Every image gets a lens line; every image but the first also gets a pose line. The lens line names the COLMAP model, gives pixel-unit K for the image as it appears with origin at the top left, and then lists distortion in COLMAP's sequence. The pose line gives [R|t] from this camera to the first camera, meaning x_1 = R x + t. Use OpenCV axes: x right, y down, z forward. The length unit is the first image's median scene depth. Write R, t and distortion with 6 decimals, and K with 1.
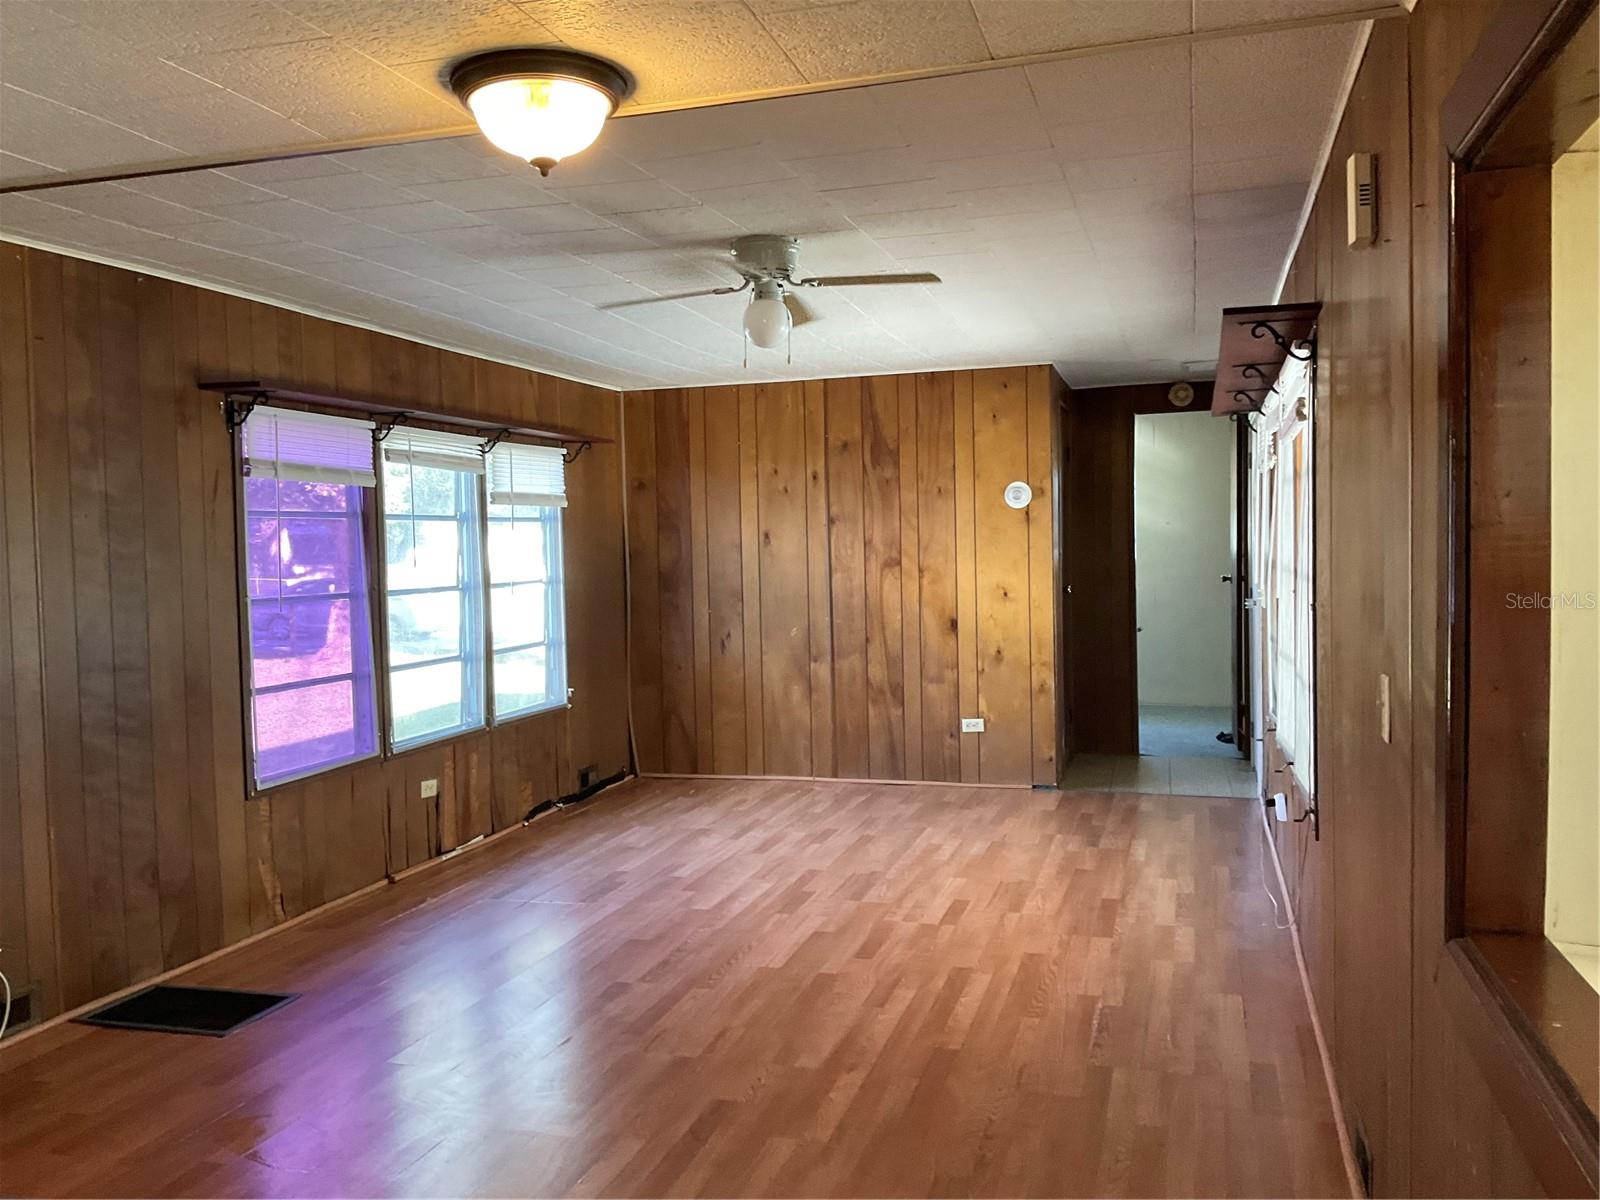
lens RADIAL K [[1321.9, 0, 797.4], [0, 1321.9, 607.1], [0, 0, 1]] dist [0.105746, -0.193042]
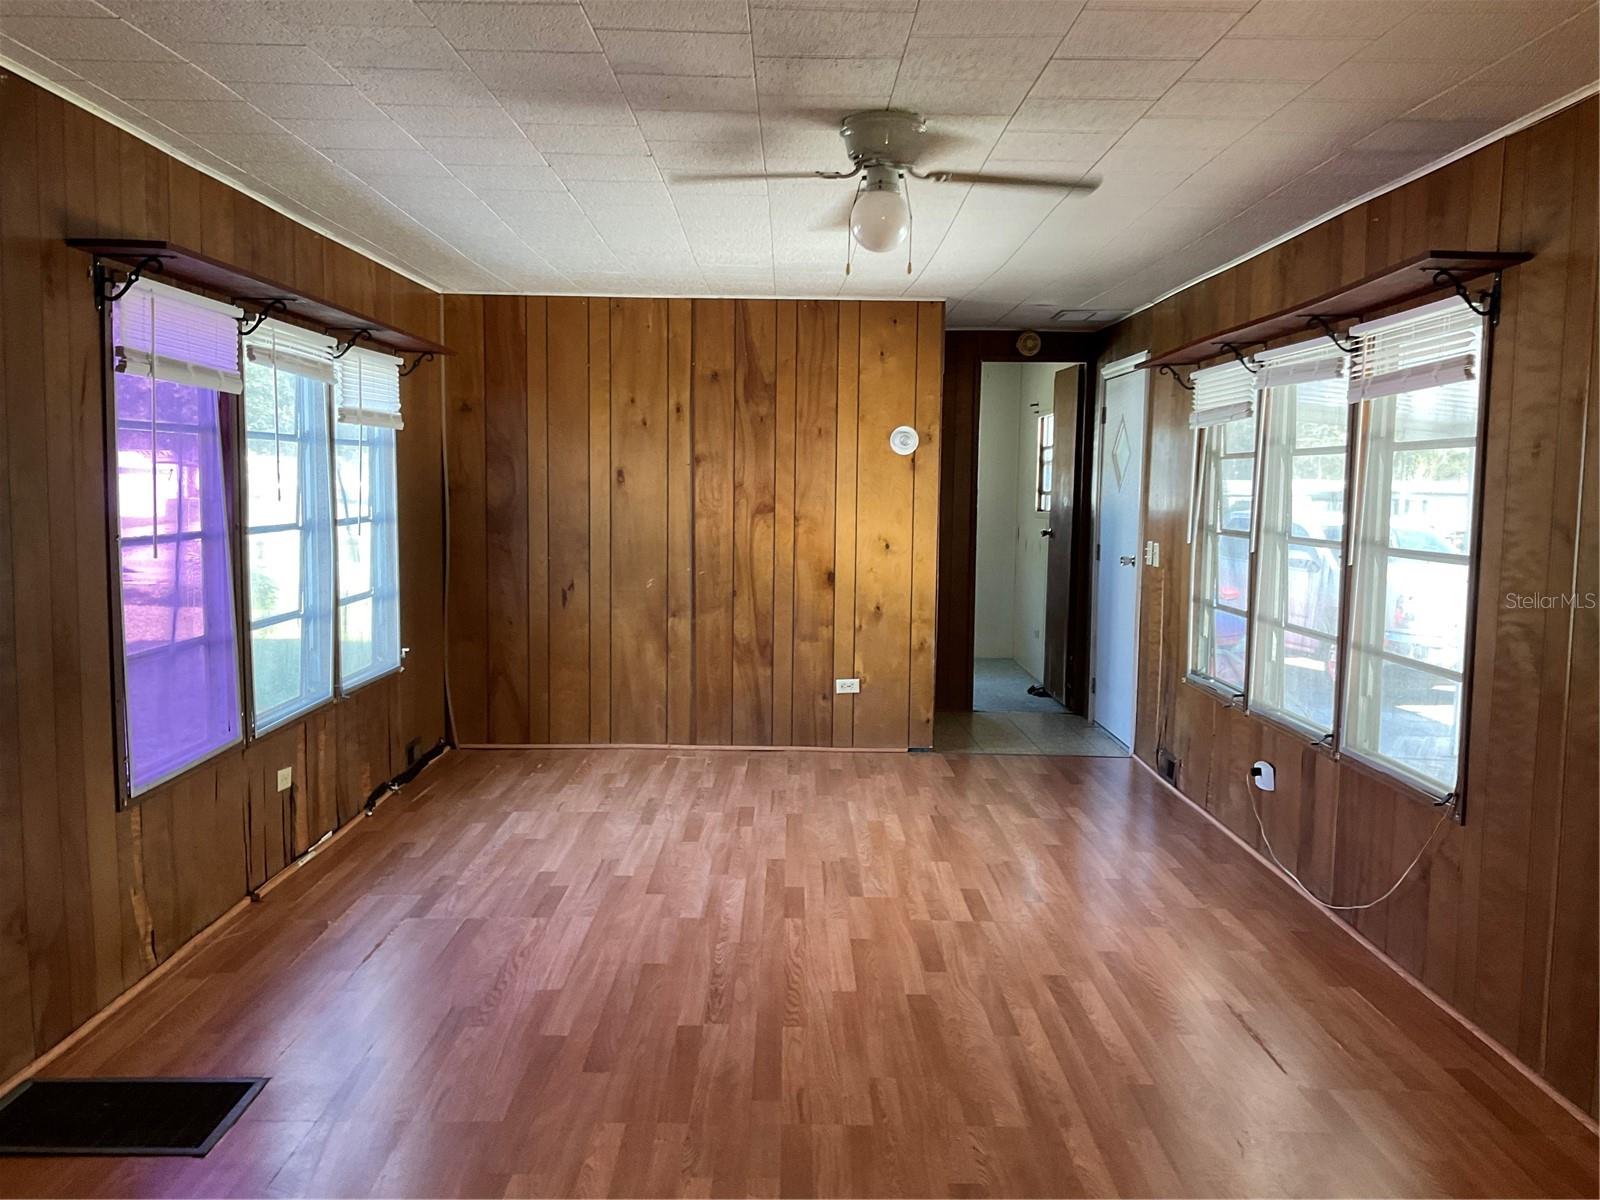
lens RADIAL K [[1321.9, 0, 801.1], [0, 1321.9, 608.4], [0, 0, 1]] dist [0.105746, -0.193042]
pose [[0.955934, 0.007060, 0.293497, -0.249958], [-0.020857, 0.998818, 0.043905, -0.008385], [-0.292840, -0.048092, 0.954951, 0.174364]]
